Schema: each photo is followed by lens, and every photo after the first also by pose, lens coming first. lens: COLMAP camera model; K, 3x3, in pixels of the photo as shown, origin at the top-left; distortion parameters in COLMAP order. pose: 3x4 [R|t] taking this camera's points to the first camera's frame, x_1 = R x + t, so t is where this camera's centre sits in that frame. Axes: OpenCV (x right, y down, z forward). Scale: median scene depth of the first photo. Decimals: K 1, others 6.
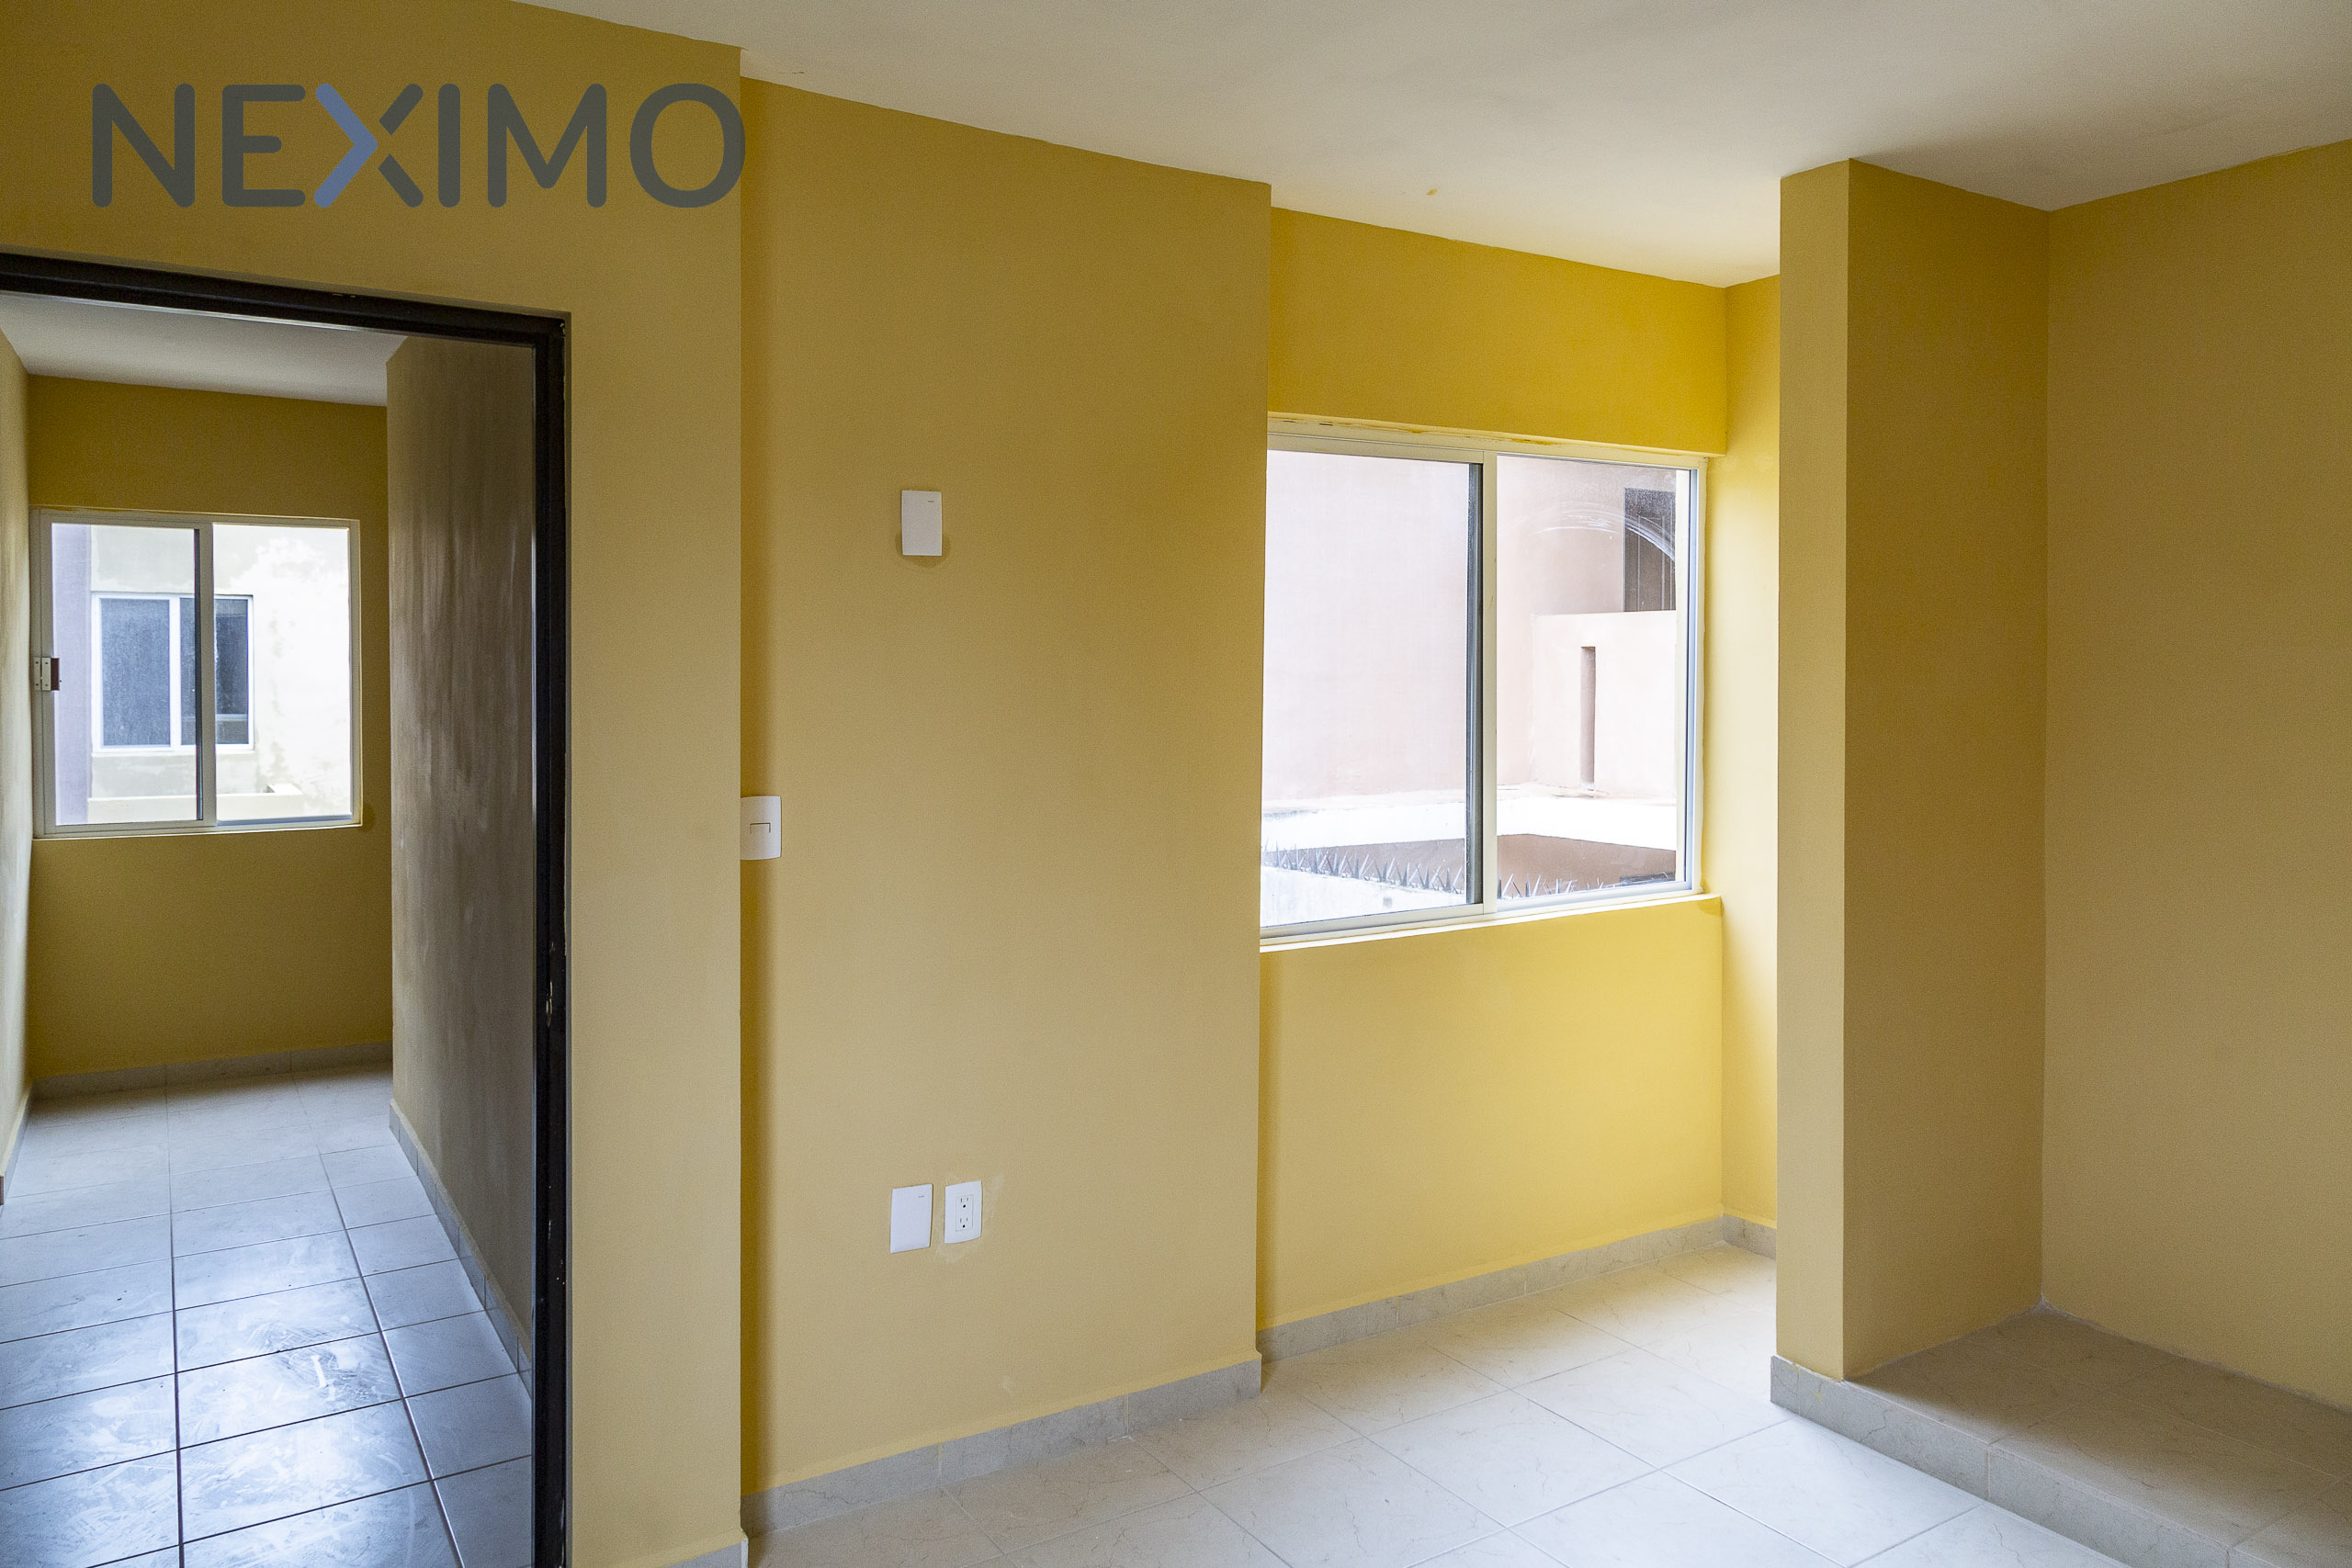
lens RADIAL K [[1557.9, 0, 1171.5], [0, 1557.9, 688.5], [0, 0, 1]] dist [0.004381, 0.000516]
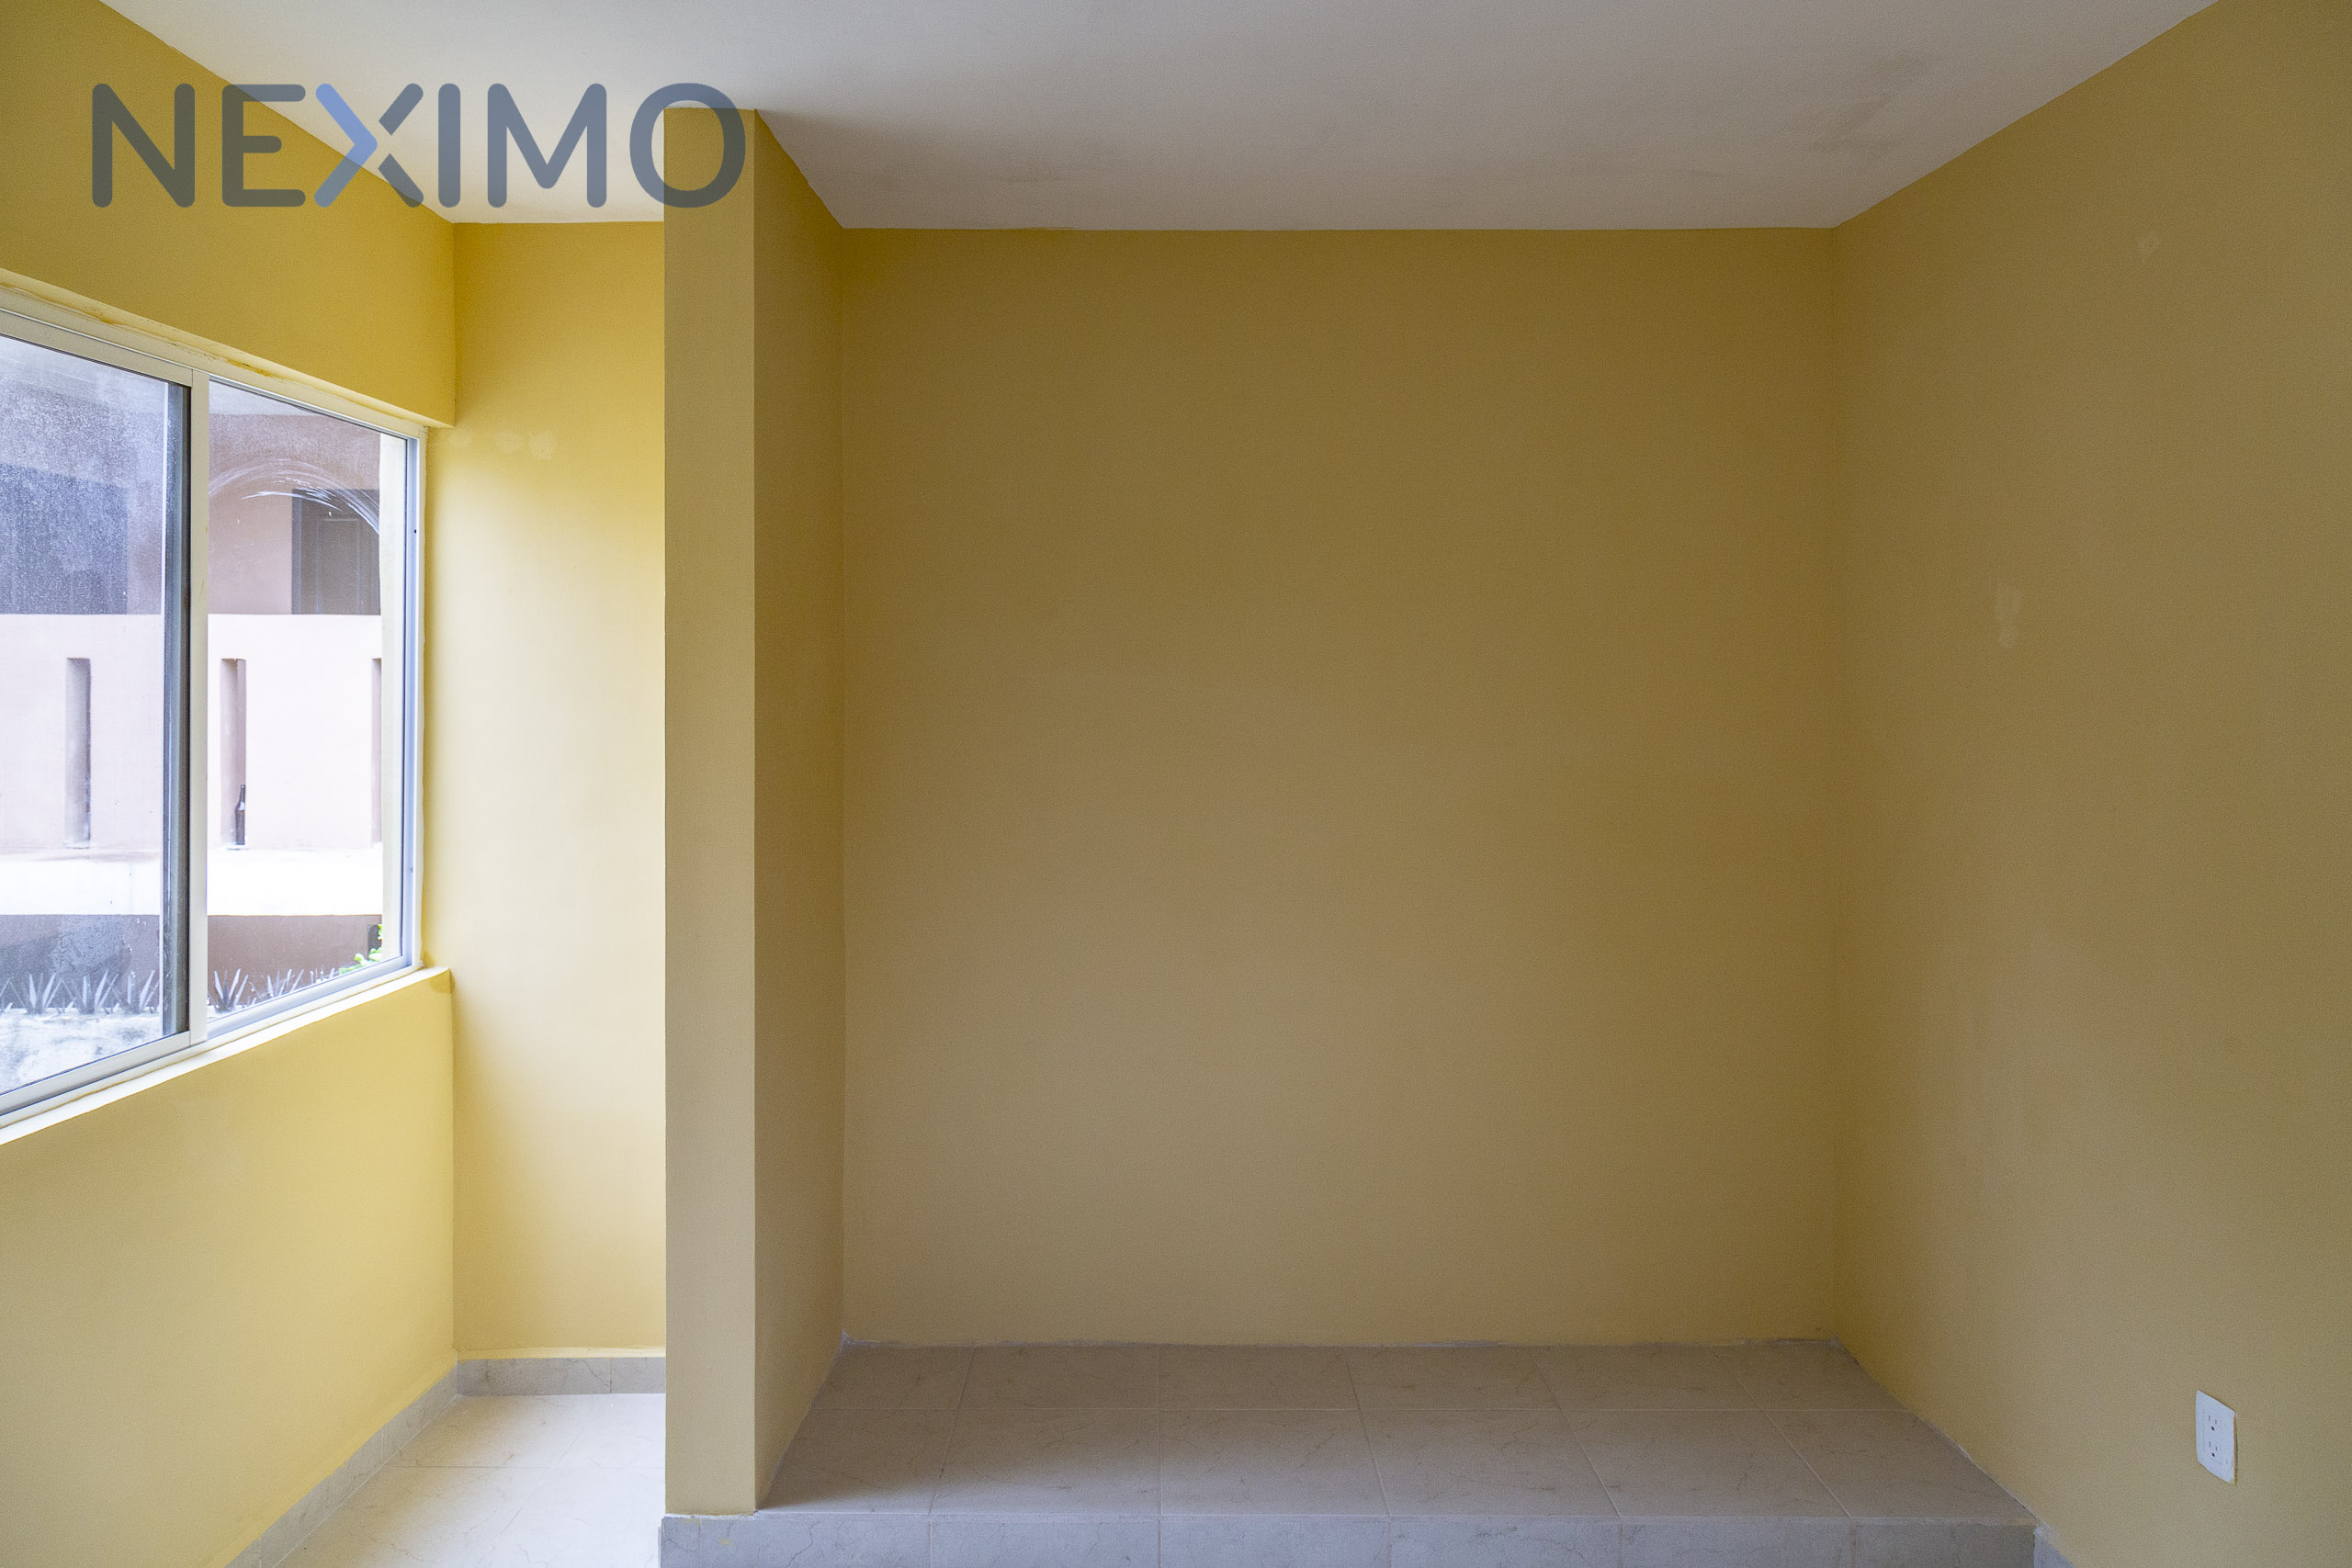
lens RADIAL K [[1557.9, 0, 1171.5], [0, 1557.9, 688.5], [0, 0, 1]] dist [0.004381, 0.000516]
pose [[0.546935, 0.006977, 0.837146, -0.133237], [0.007415, 0.999886, -0.013178, 0.000525], [-0.837142, 0.013414, 0.546821, 0.256593]]
